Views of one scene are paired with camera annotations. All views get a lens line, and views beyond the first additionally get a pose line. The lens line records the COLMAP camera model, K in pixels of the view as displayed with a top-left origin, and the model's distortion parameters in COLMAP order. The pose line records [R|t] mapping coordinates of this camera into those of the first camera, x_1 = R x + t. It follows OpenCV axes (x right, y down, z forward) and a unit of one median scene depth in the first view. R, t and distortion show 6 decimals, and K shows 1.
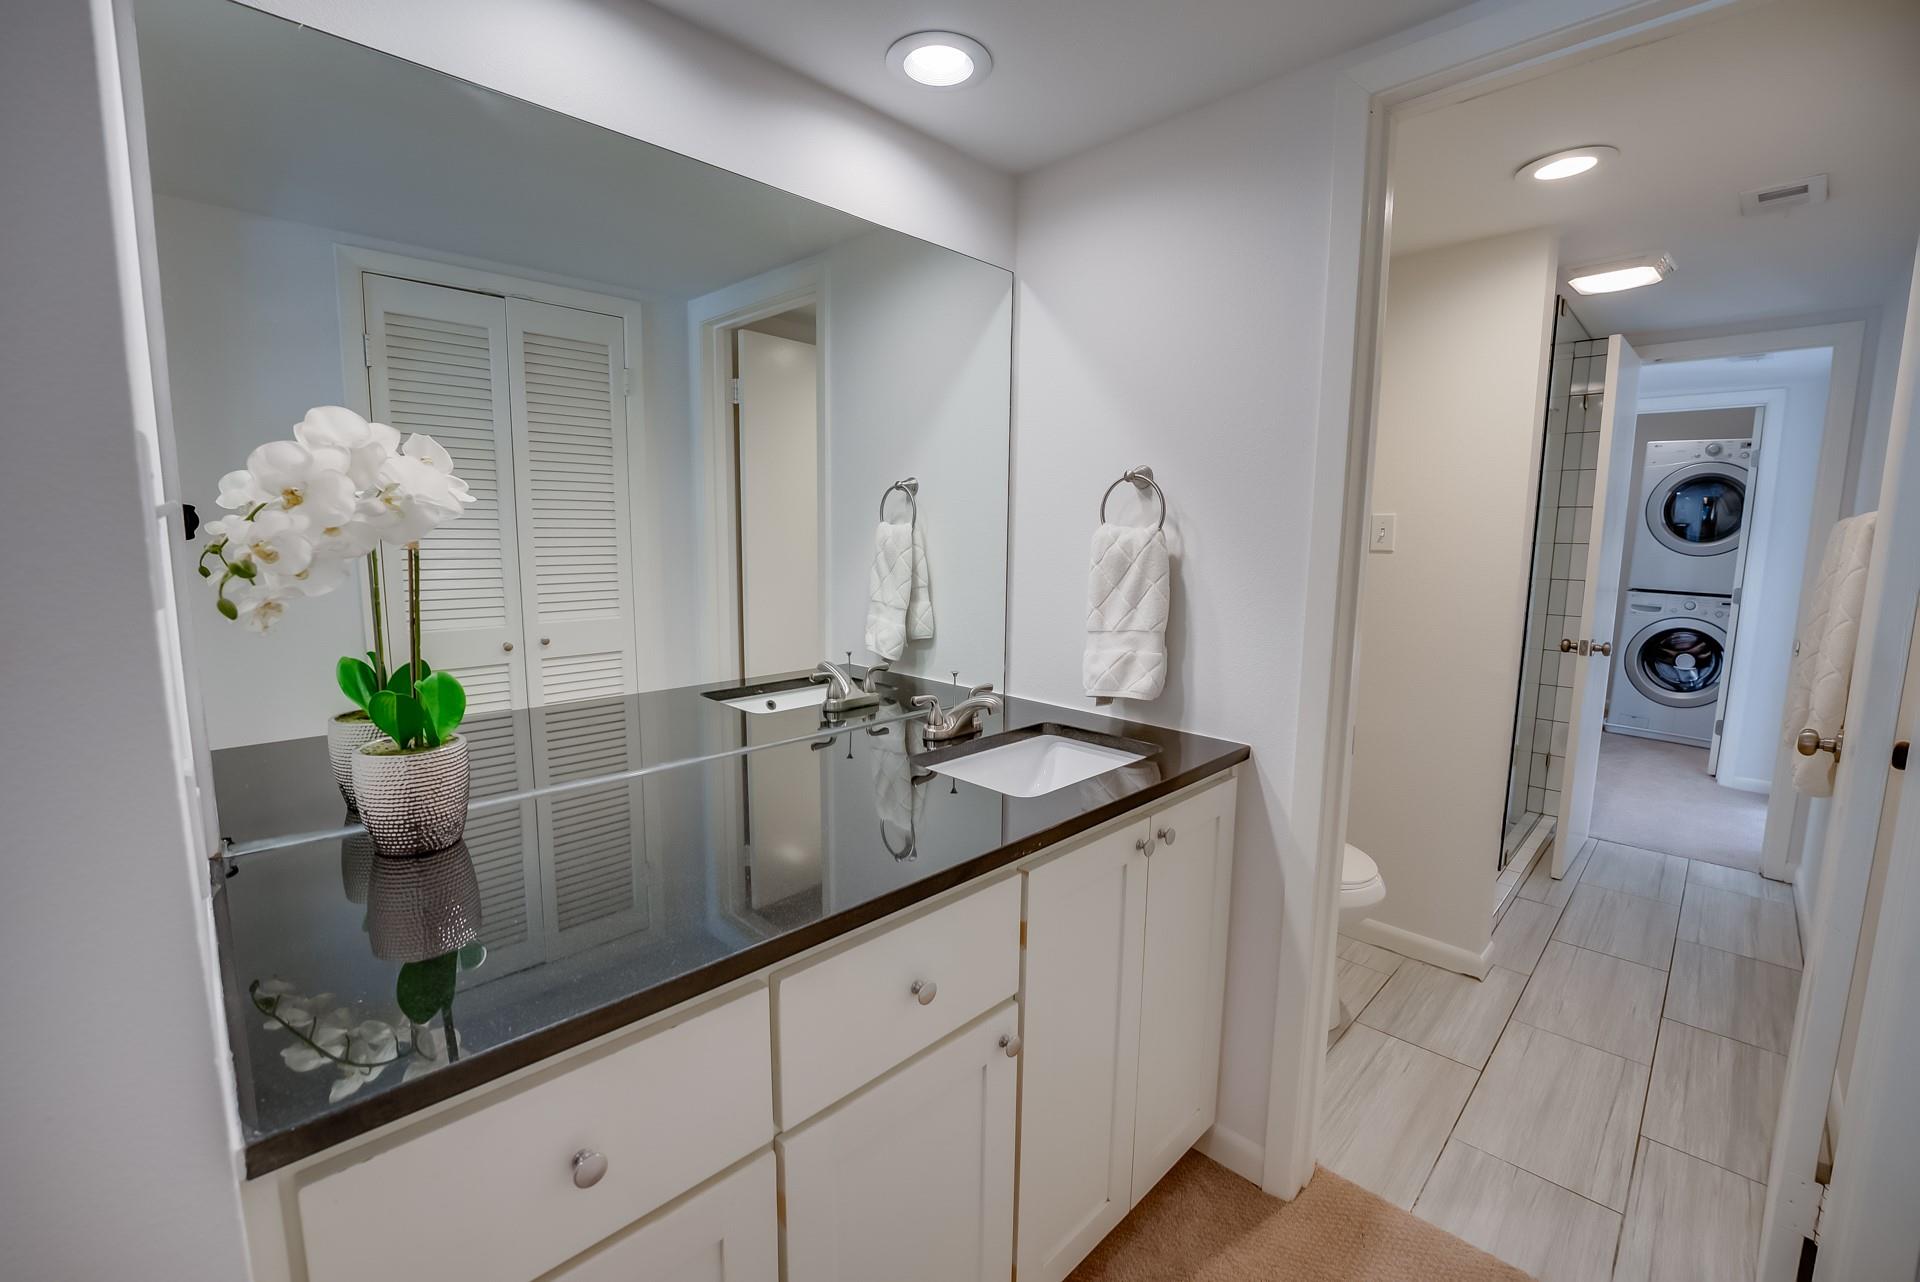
lens RADIAL K [[787.7, 0, 951.3], [0, 787.7, 646.1], [0, 0, 1]] dist [-0.017691, -0.001039]
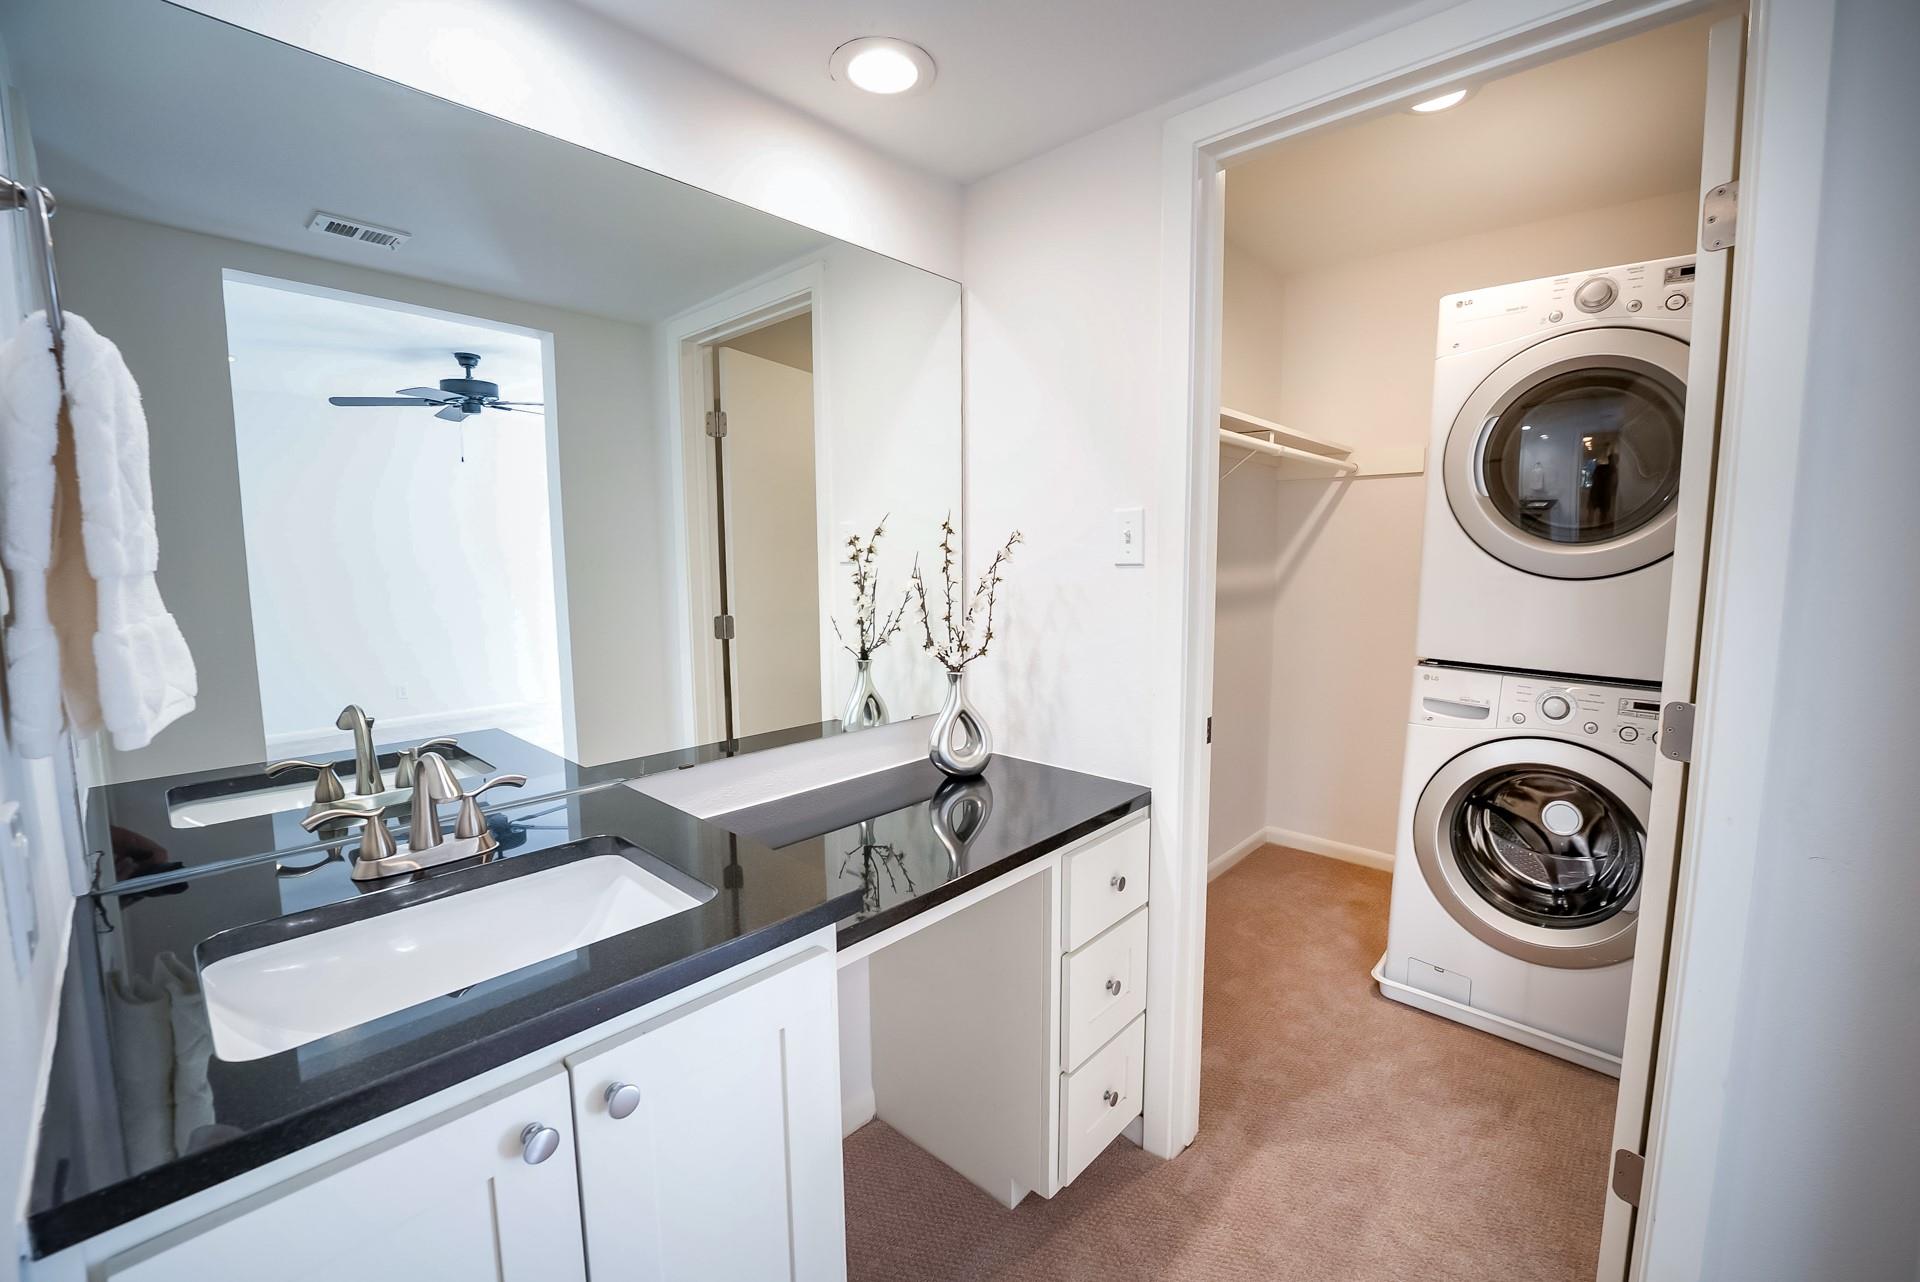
lens RADIAL K [[783.4, 0, 966.8], [0, 783.4, 630.9], [0, 0, 1]] dist [-0.011015, 0.000480]
pose [[0.999046, -0.013696, 0.041475, 0.631776], [0.015116, 0.999304, -0.034115, -0.080235], [-0.040979, 0.034709, 0.998557, 0.610292]]
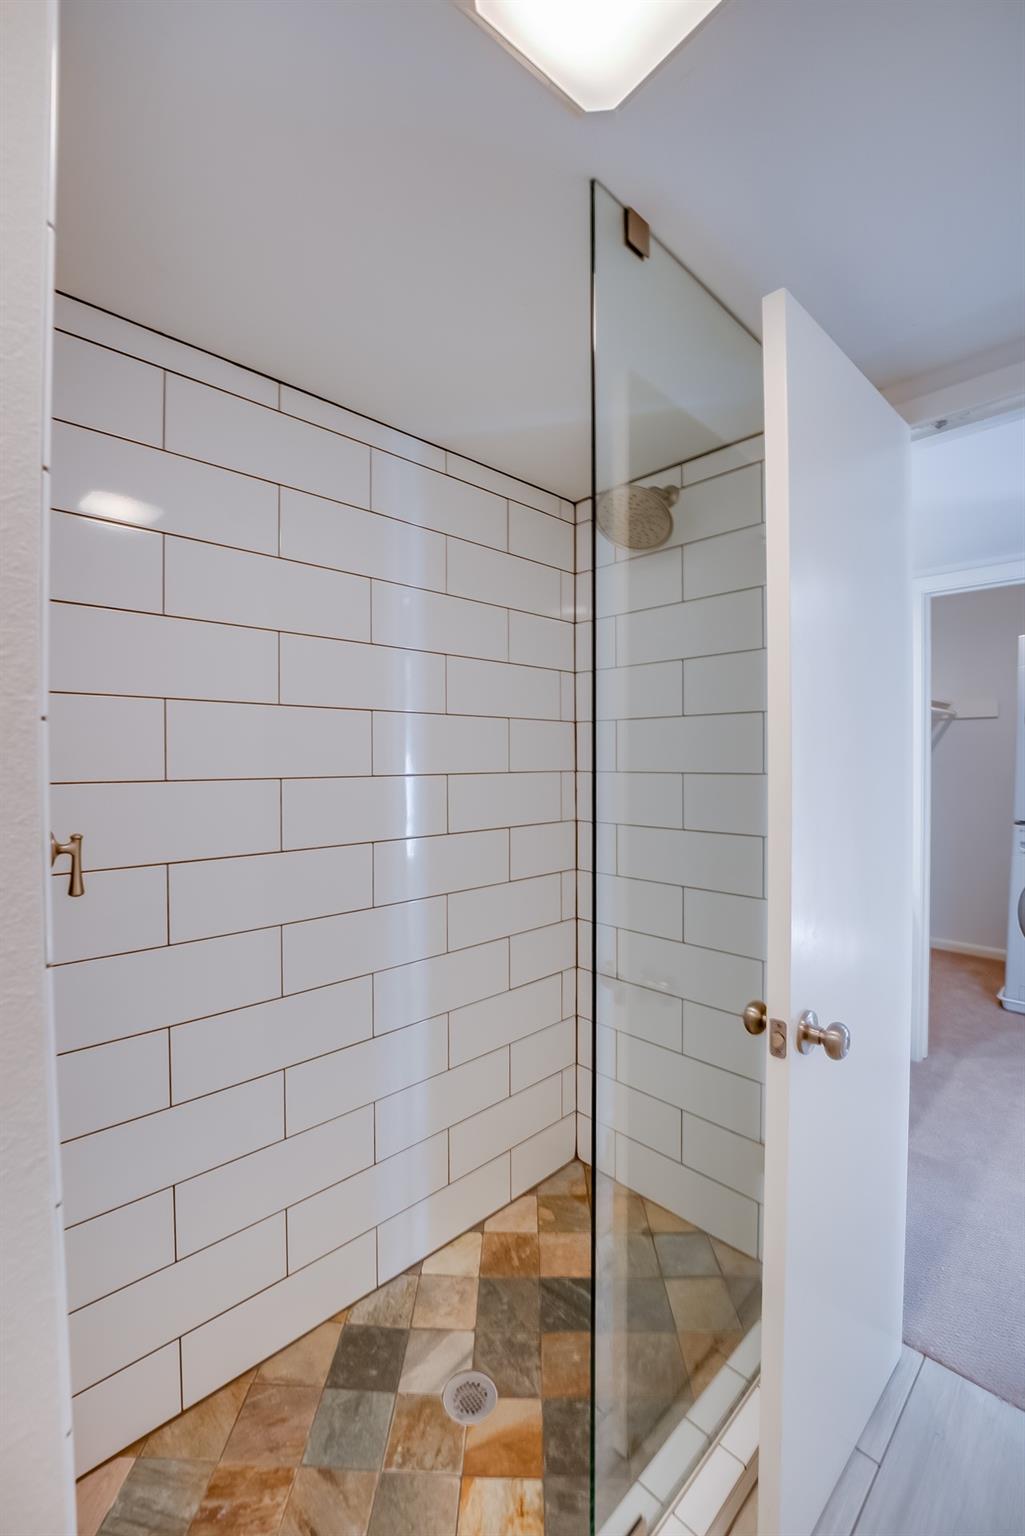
lens RADIAL K [[630.2, 0, 506.9], [0, 630.2, 766.5], [0, 0, 1]] dist [-0.017691, -0.001039]
pose [[0.999687, -0.007453, -0.023873, 0.395417], [0.004580, 0.992978, -0.118211, -0.058699], [0.024586, 0.118064, 0.992702, 0.380217]]
